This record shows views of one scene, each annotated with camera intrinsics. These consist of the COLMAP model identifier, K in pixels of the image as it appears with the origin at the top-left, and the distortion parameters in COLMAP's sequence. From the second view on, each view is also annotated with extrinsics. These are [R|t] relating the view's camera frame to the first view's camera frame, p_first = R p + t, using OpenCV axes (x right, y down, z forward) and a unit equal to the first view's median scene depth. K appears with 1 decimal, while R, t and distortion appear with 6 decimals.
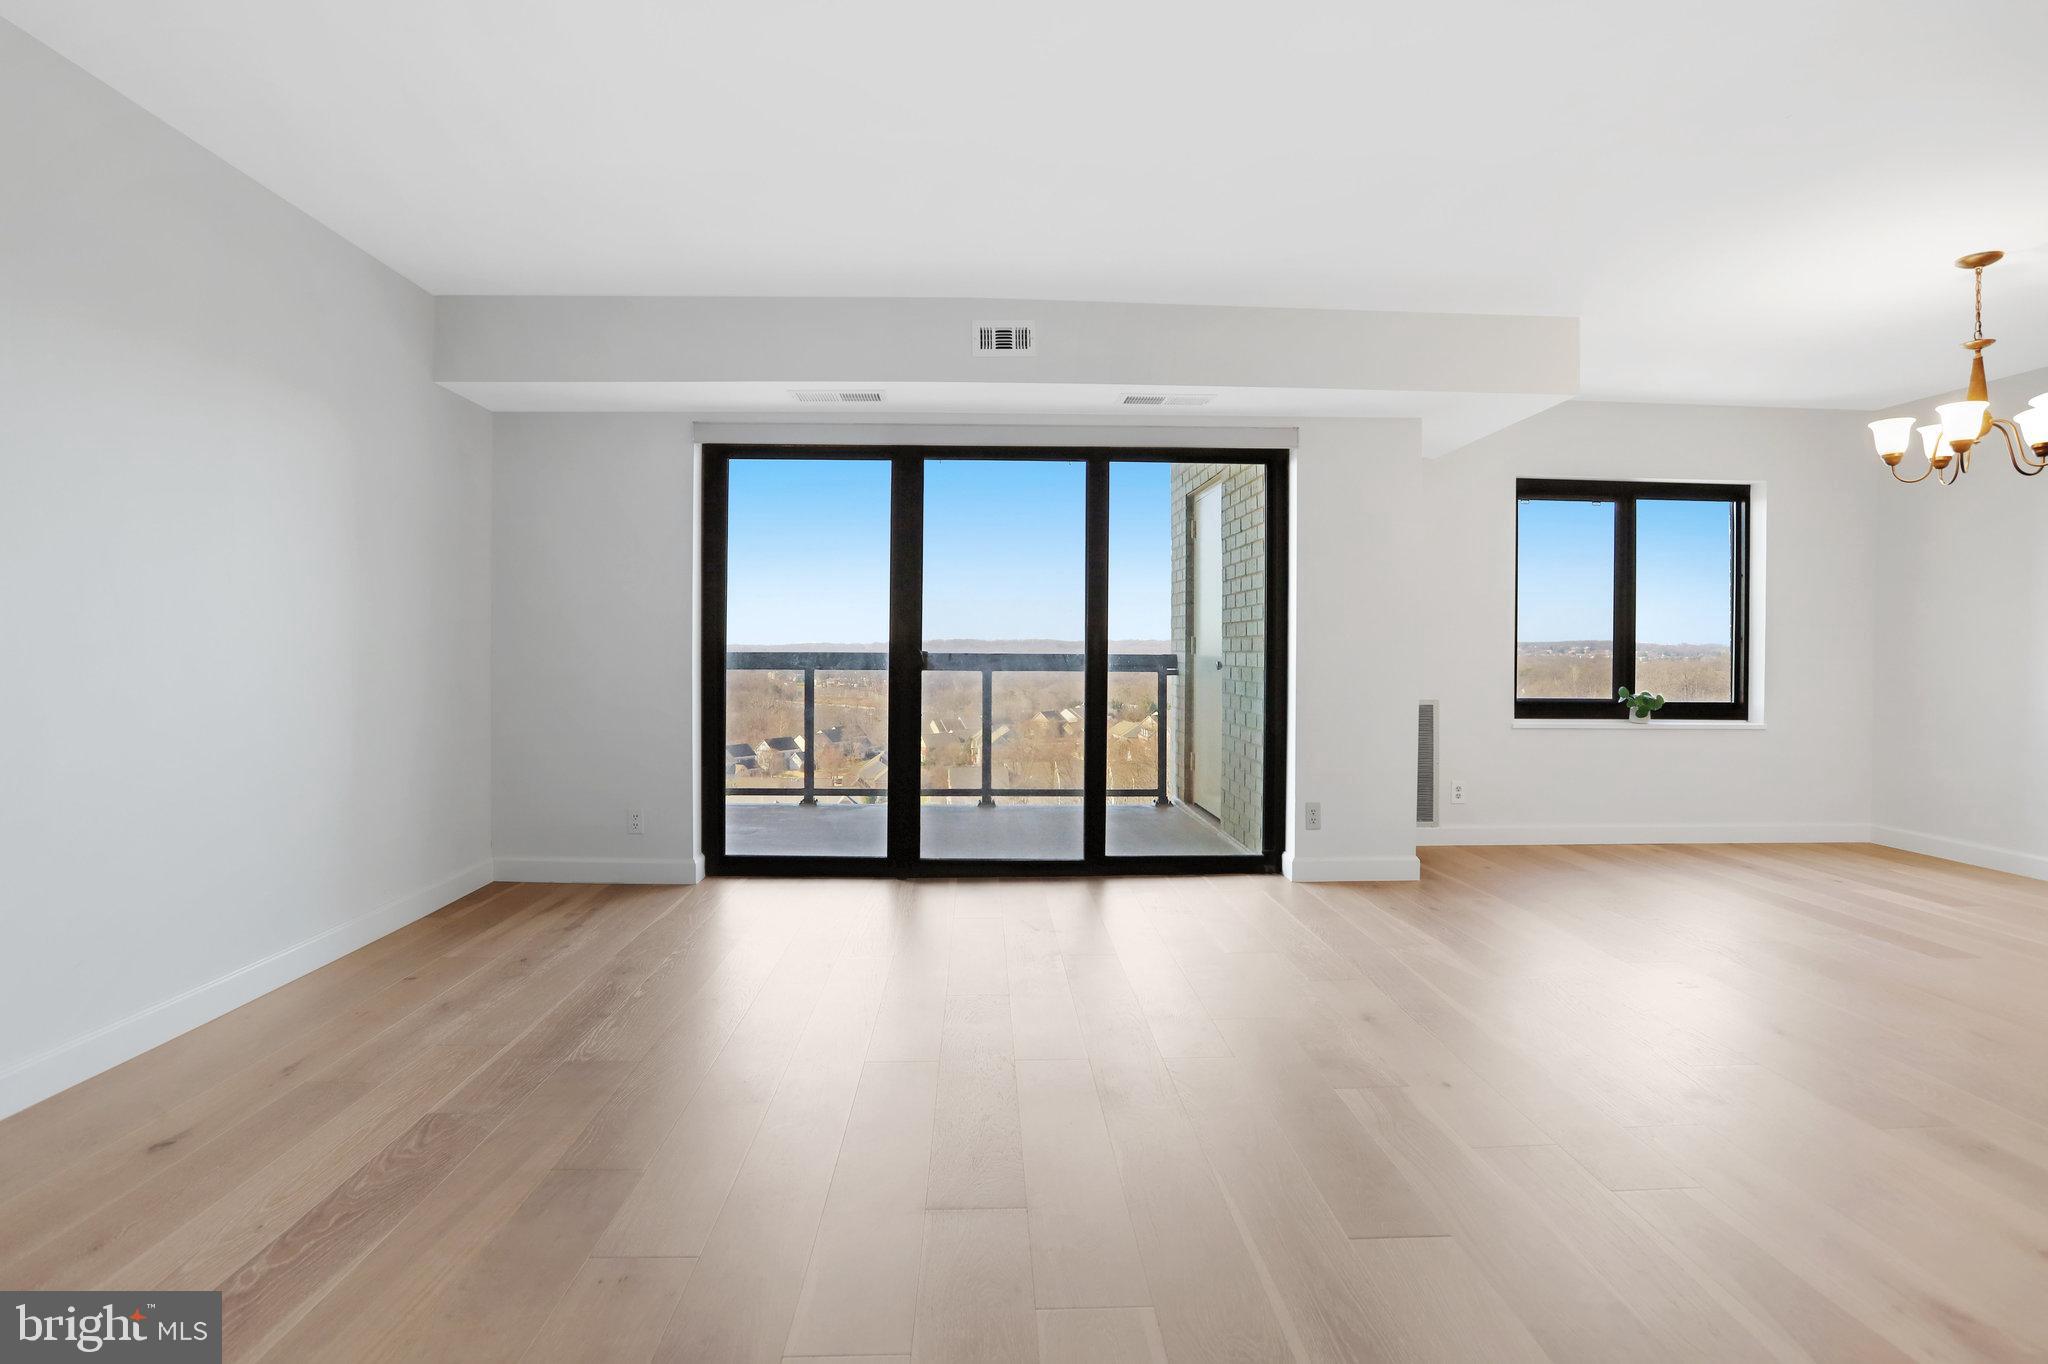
lens RADIAL K [[1033.4, 0, 1041.2], [0, 1033.4, 658.3], [0, 0, 1]] dist [-0.051838, 0.031933]
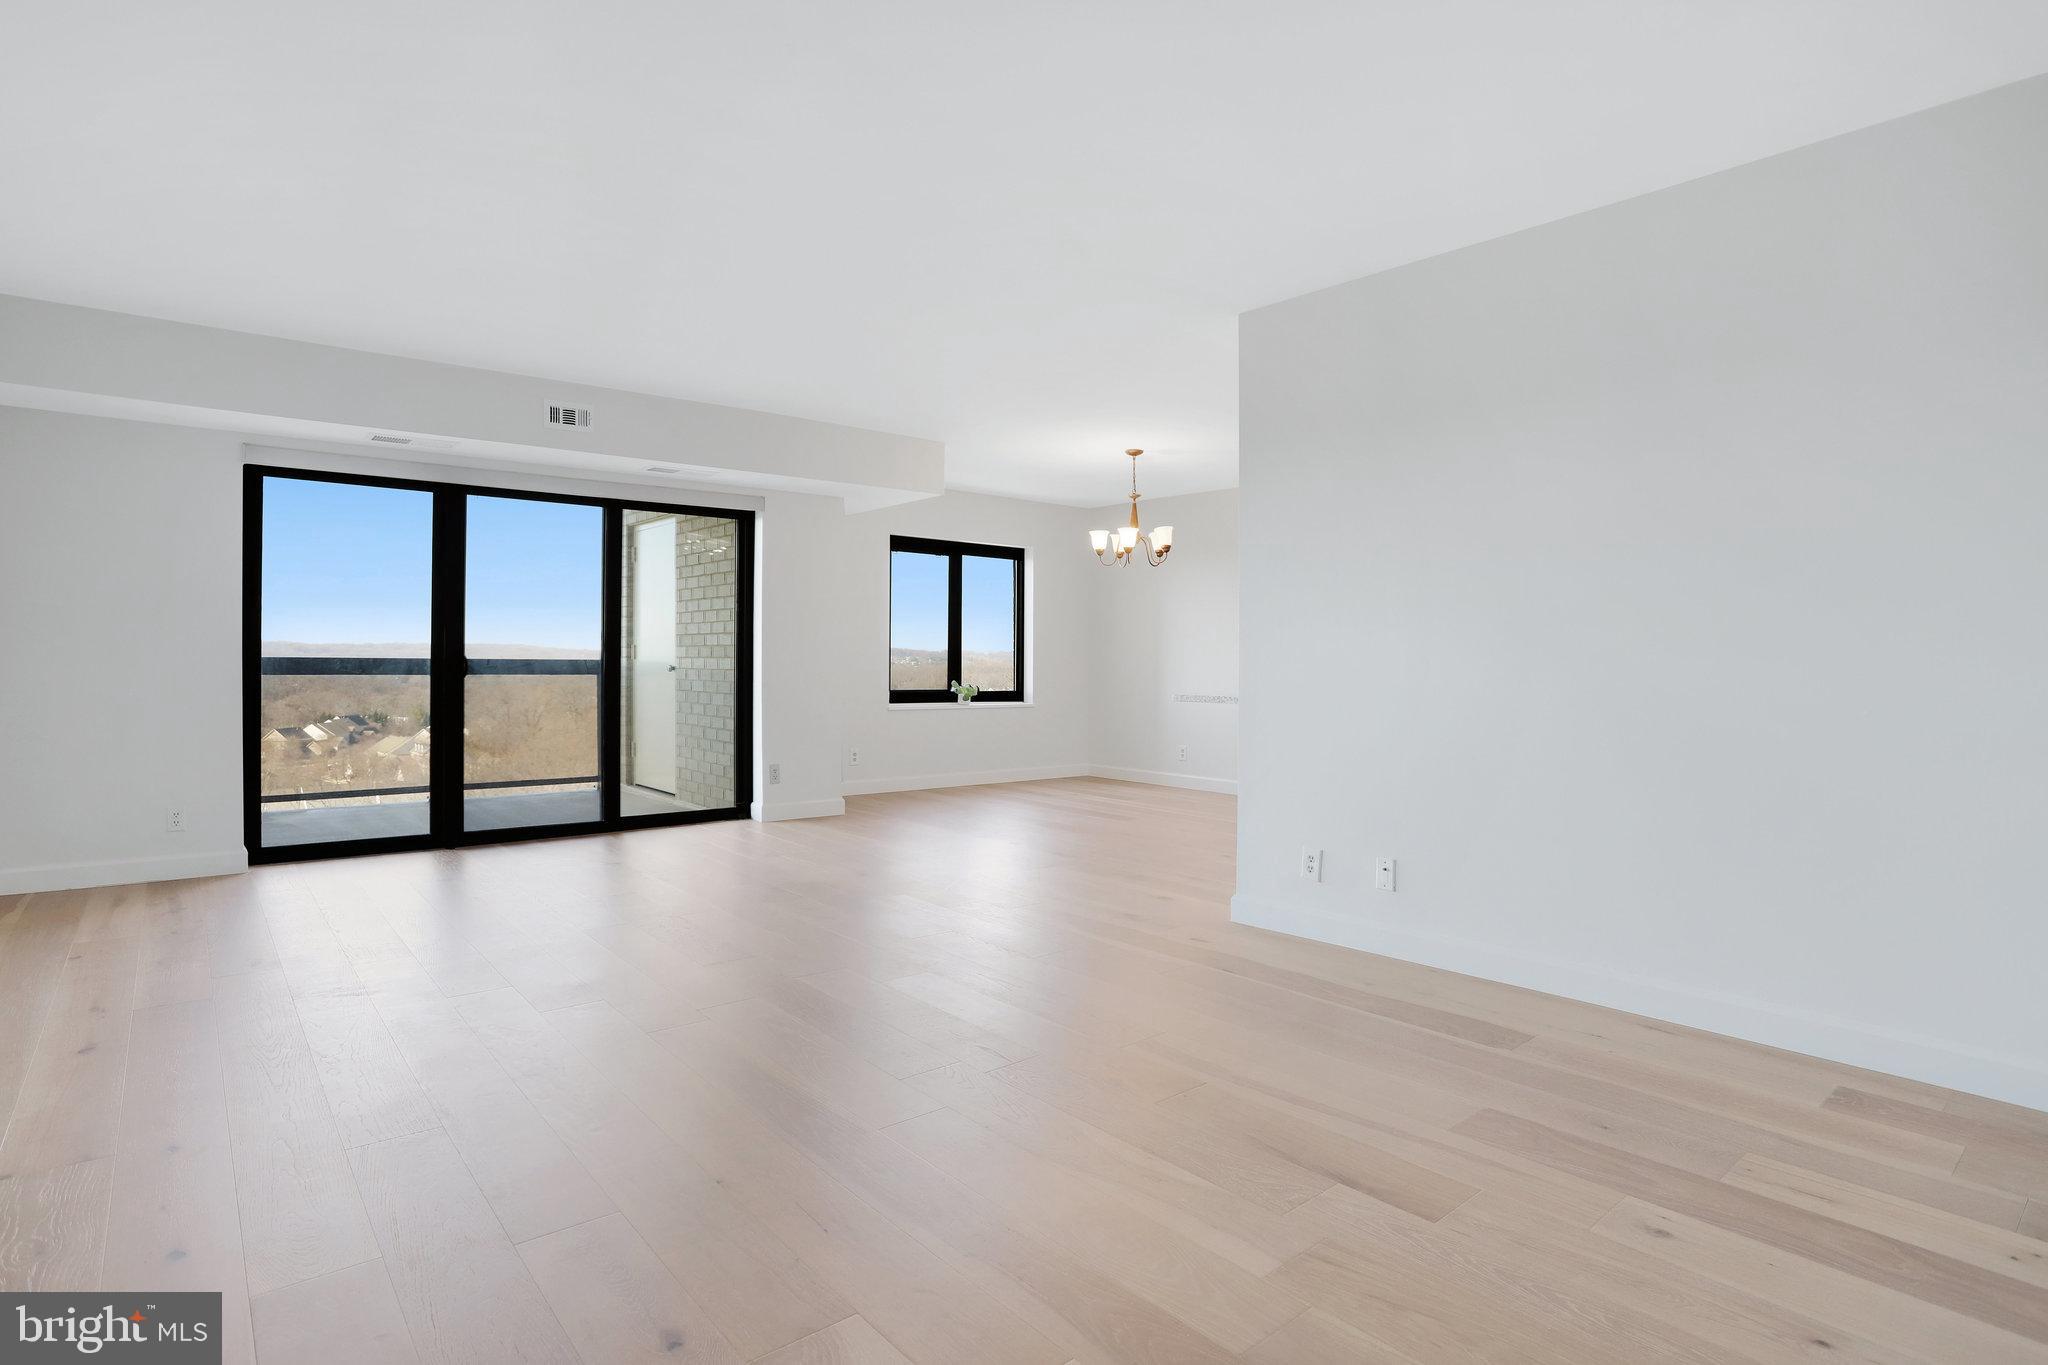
lens RADIAL K [[1032.0, 0, 1005.3], [0, 1032.0, 665.3], [0, 0, 1]] dist [-0.050320, 0.034816]
pose [[0.814675, -0.003848, 0.579904, -0.249269], [0.002213, 0.999991, 0.003526, 0.000038], [-0.579913, -0.001589, 0.814677, -0.275246]]
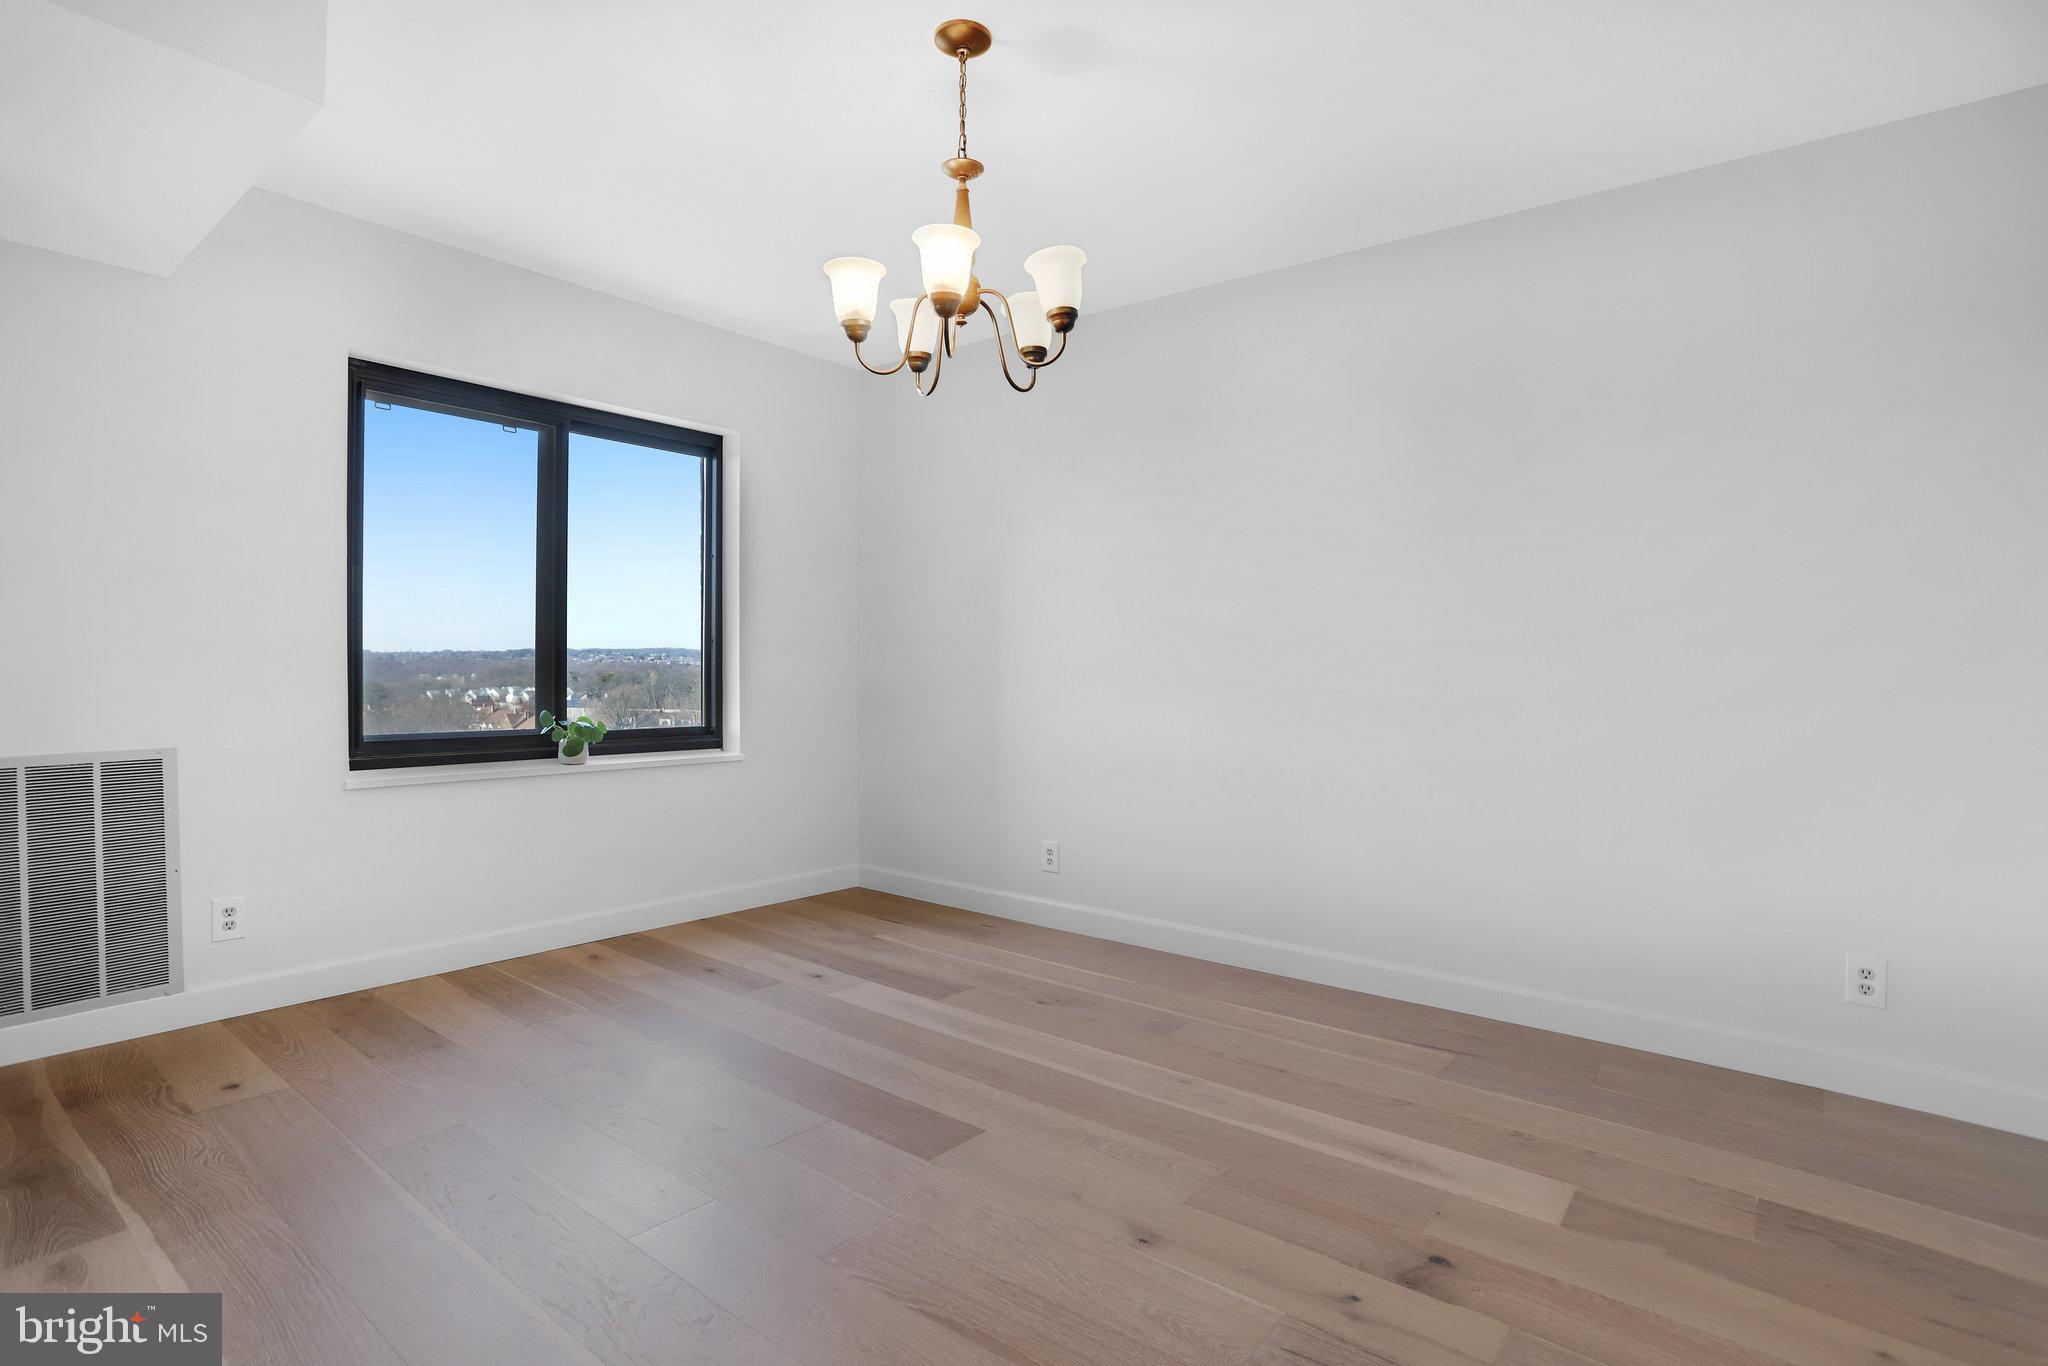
lens RADIAL K [[1032.0, 0, 1005.3], [0, 1032.0, 665.8], [0, 0, 1]] dist [-0.050320, 0.034816]
pose [[0.686347, -0.001168, 0.727273, 0.314714], [0.000024, 0.999999, 0.001584, -0.002079], [-0.727274, -0.001070, 0.686347, 0.355837]]
